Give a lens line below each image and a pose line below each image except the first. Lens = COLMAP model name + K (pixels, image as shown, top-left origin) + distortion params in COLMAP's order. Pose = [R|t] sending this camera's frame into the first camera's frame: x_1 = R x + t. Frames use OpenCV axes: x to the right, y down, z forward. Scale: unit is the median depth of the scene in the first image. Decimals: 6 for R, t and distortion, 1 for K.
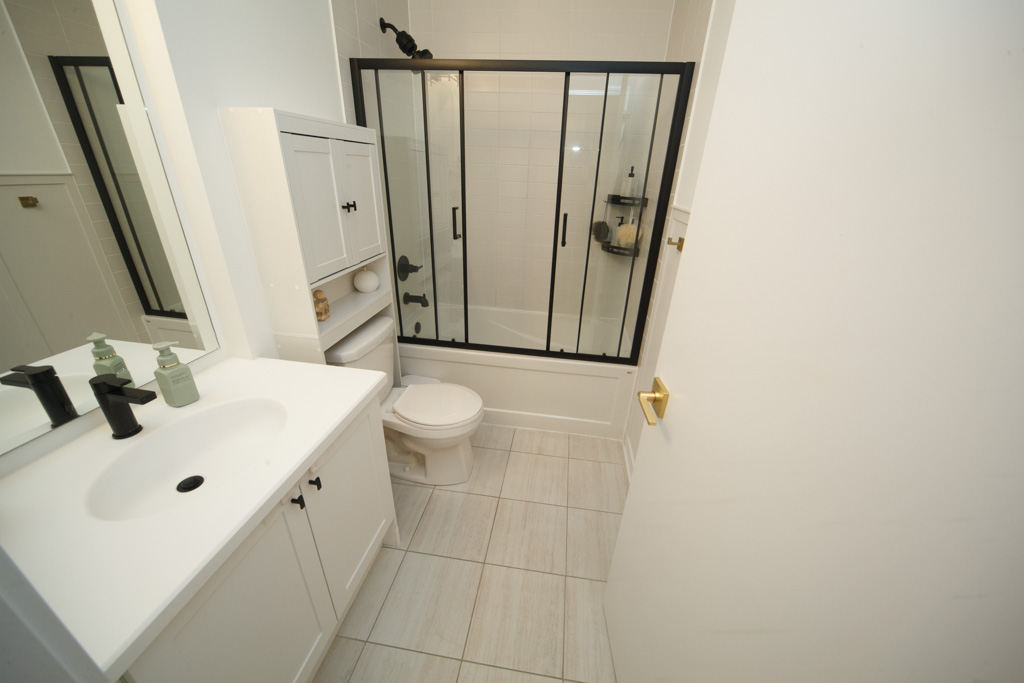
lens RADIAL K [[364.2, 0, 520.0], [0, 364.2, 328.9], [0, 0, 1]] dist [-0.018343, 0.002523]
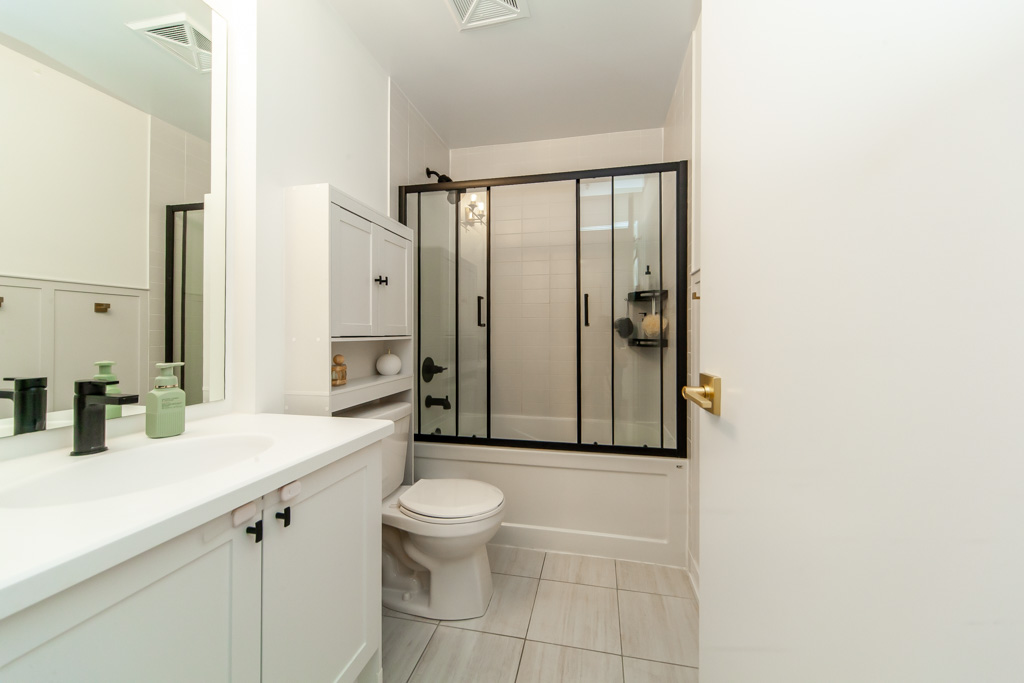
lens RADIAL K [[369.3, 0, 520.6], [0, 369.3, 331.4], [0, 0, 1]] dist [0.001554, -0.000065]
pose [[0.996680, -0.039948, -0.070949, 0.009858], [0.007753, 0.913974, -0.405699, 0.190720], [0.081052, 0.403802, 0.911249, 0.071828]]
